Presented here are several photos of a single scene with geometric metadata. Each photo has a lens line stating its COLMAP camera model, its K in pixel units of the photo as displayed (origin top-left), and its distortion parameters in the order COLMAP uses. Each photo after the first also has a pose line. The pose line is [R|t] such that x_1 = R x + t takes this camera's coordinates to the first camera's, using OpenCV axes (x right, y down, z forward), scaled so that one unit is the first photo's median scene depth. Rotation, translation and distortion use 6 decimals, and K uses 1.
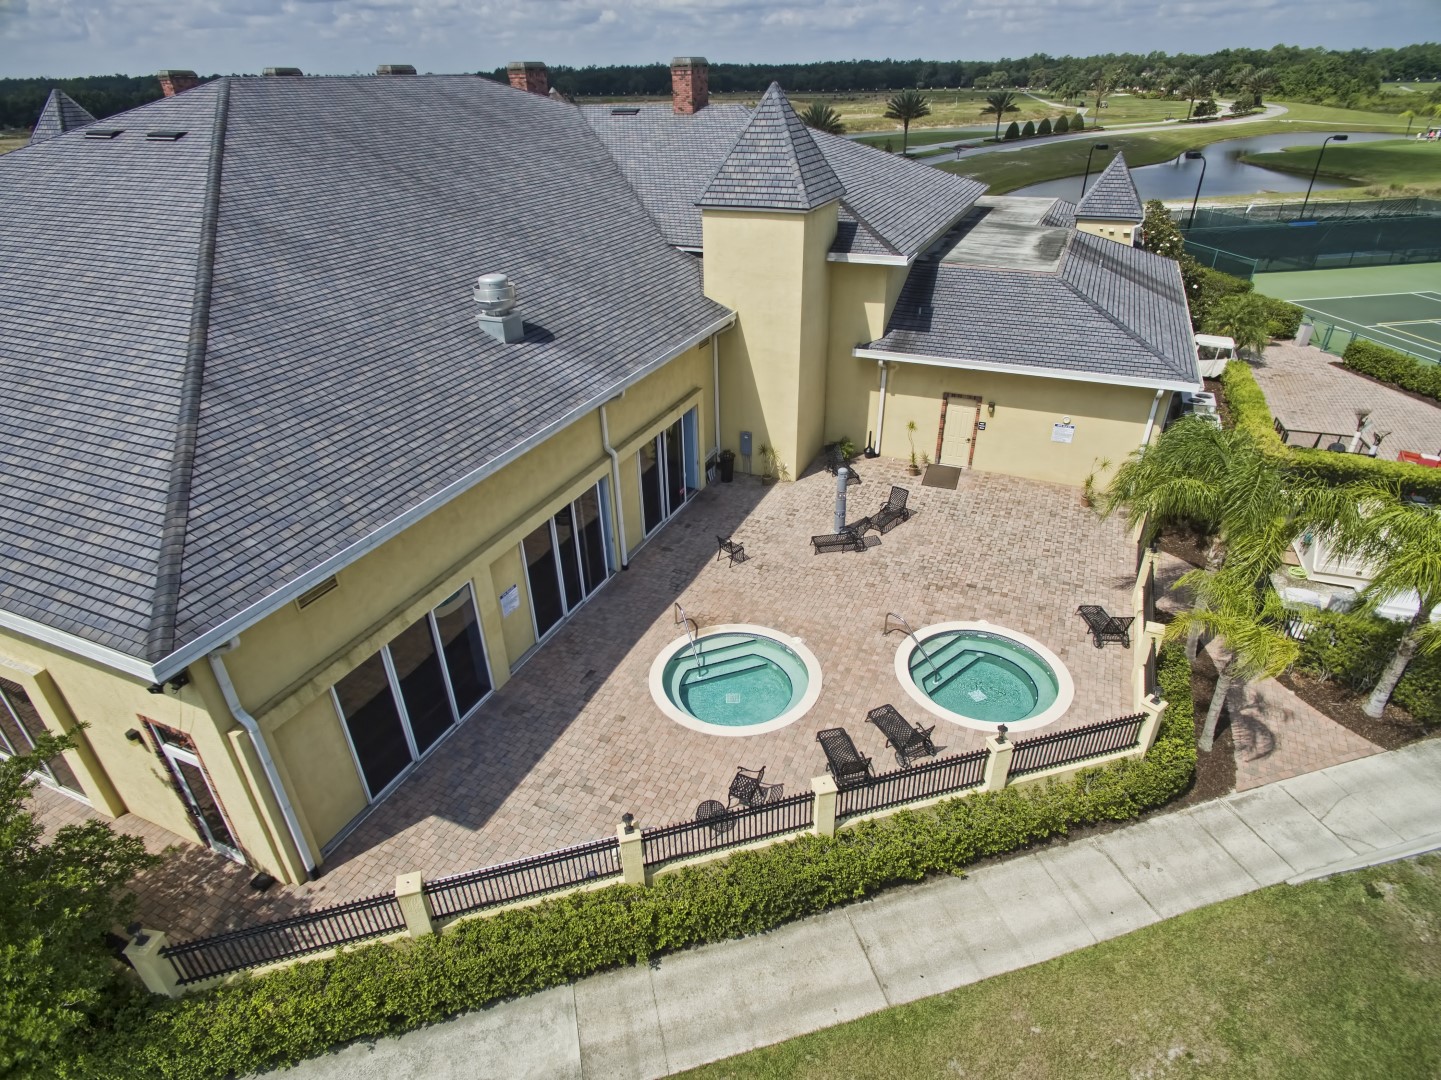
lens RADIAL K [[811.6, 0, 721.6], [0, 811.6, 548.3], [0, 0, 1]] dist [0.007879, 0.000345]
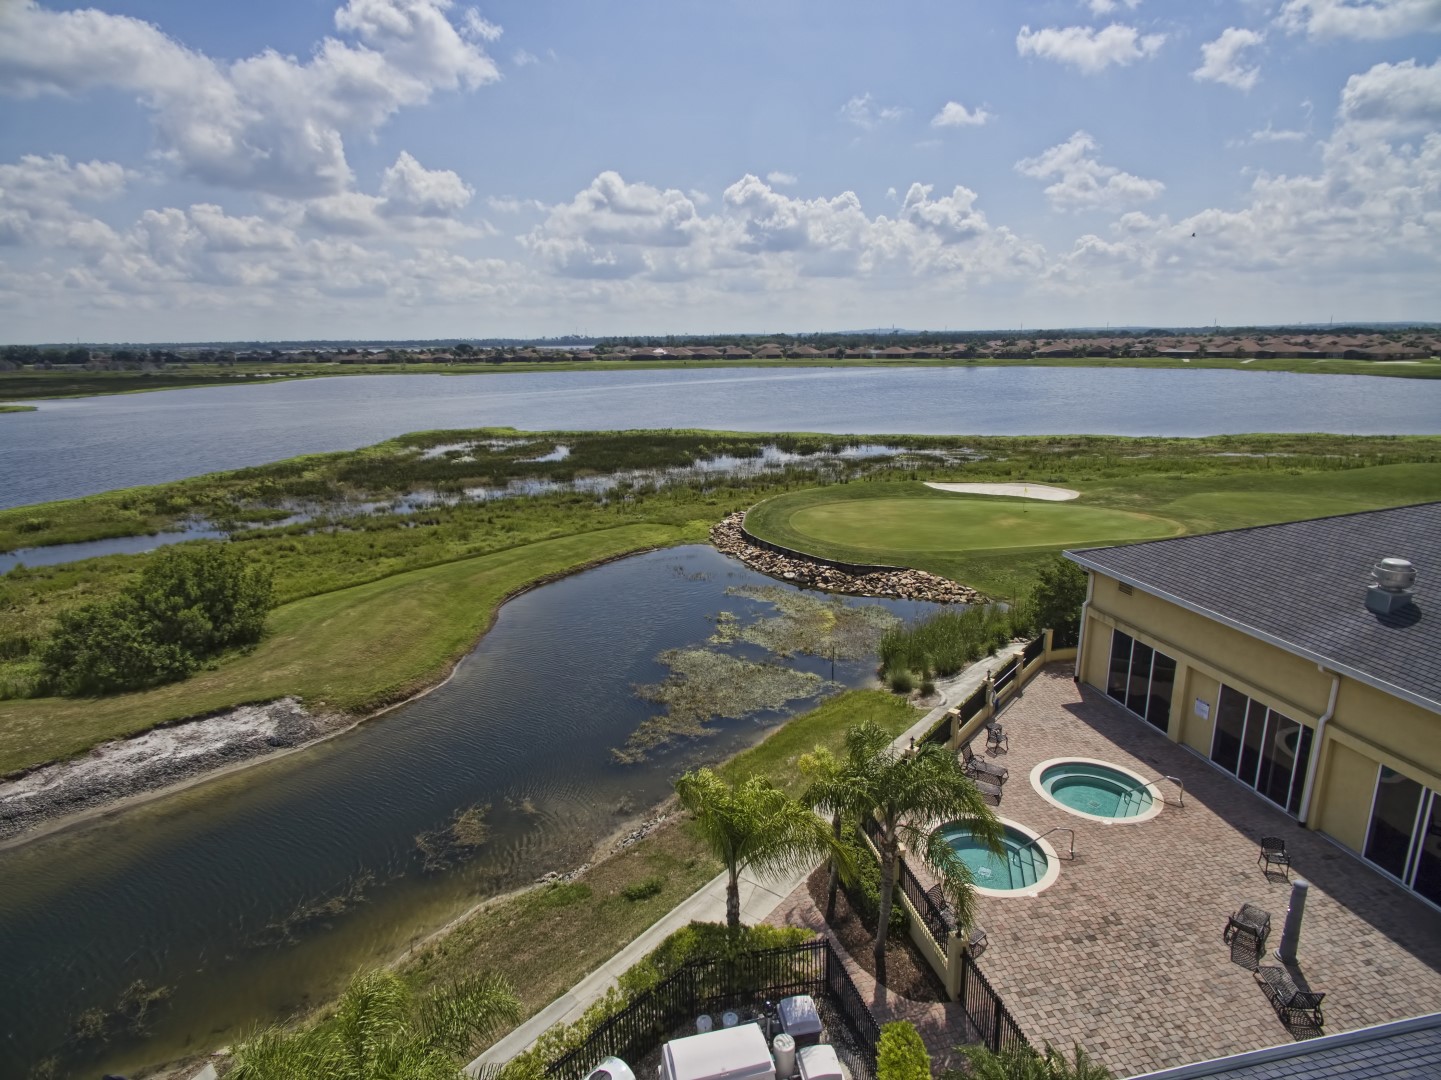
lens RADIAL K [[811.6, 0, 719.2], [0, 811.6, 539.7], [0, 0, 1]] dist [0.007879, 0.000345]
pose [[-0.810382, 0.181270, -0.557155, 1.258526], [-0.265820, 0.733683, 0.625339, -0.875157], [0.522131, 0.654867, -0.546378, 1.141420]]
